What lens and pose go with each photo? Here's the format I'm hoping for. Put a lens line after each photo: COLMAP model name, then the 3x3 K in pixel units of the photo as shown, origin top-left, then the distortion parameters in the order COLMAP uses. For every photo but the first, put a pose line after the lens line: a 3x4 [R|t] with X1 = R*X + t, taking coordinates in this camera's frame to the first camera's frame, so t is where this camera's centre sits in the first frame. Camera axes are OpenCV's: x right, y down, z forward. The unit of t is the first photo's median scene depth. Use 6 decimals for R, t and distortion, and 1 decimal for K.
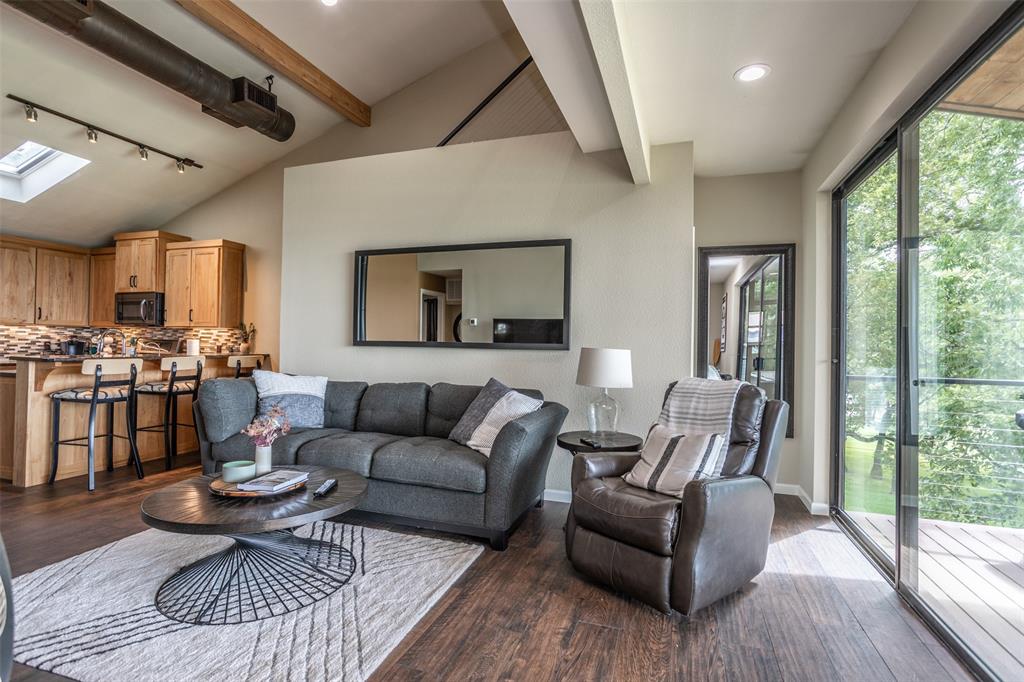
lens RADIAL K [[494.9, 0, 511.9], [0, 494.9, 341.1], [0, 0, 1]] dist [0.002343, 0.001494]
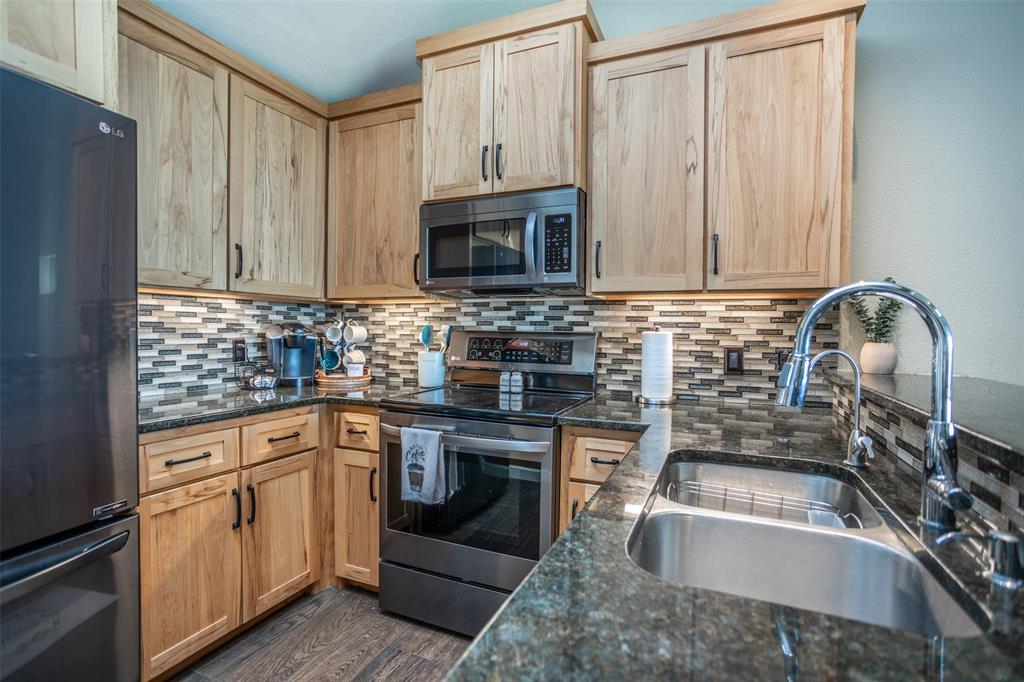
lens RADIAL K [[496.7, 0, 503.5], [0, 496.7, 338.9], [0, 0, 1]] dist [-0.033930, 0.020255]
pose [[0.997070, -0.007167, -0.076152, -0.718568], [0.009093, 0.999647, 0.024975, -0.007188], [0.075947, -0.025595, 0.996783, 0.647613]]
